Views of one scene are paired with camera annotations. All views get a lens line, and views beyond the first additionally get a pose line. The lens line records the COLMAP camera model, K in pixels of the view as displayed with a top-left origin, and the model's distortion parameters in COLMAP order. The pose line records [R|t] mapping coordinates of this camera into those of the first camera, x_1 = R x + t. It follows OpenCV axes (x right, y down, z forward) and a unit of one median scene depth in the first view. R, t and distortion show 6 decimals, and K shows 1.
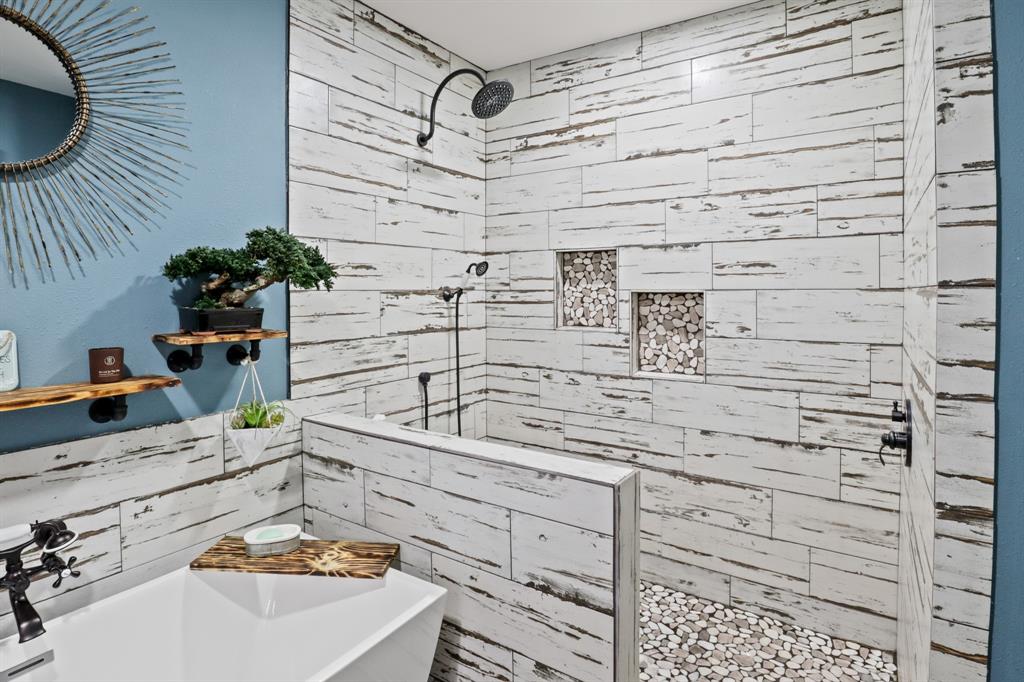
lens RADIAL K [[535.3, 0, 506.7], [0, 535.3, 301.9], [0, 0, 1]] dist [-0.031193, 0.006506]
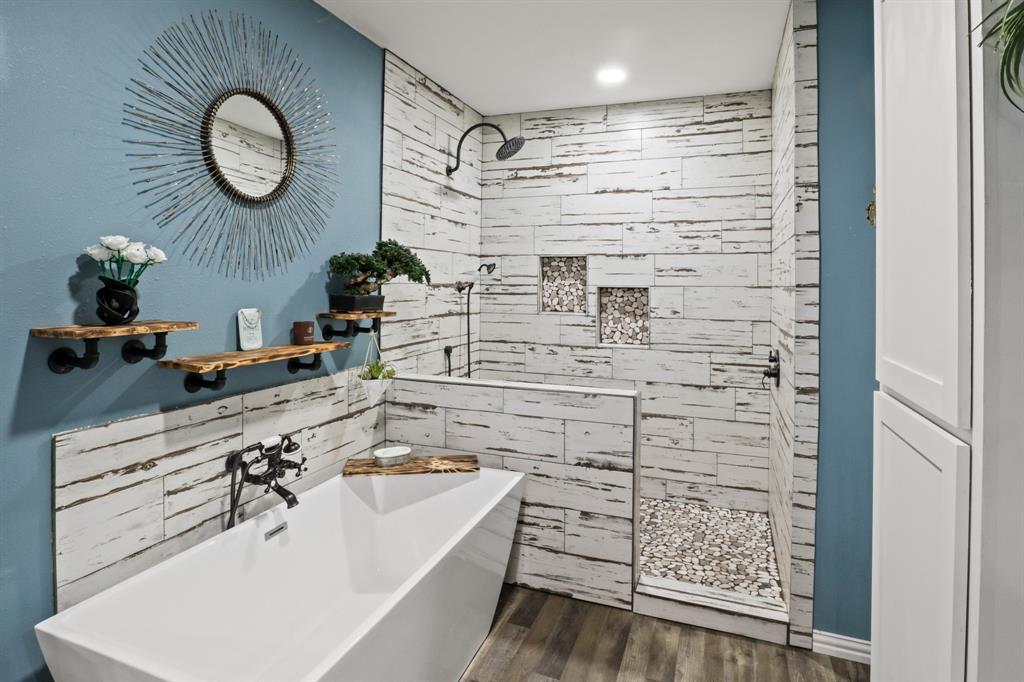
lens RADIAL K [[542.0, 0, 500.0], [0, 542.0, 286.1], [0, 0, 1]] dist [-0.028323, -0.000059]
pose [[0.977792, 0.010947, 0.209292, -0.393629], [-0.007567, 0.999828, -0.016943, 0.007067], [-0.209442, 0.014983, 0.977706, -0.428592]]
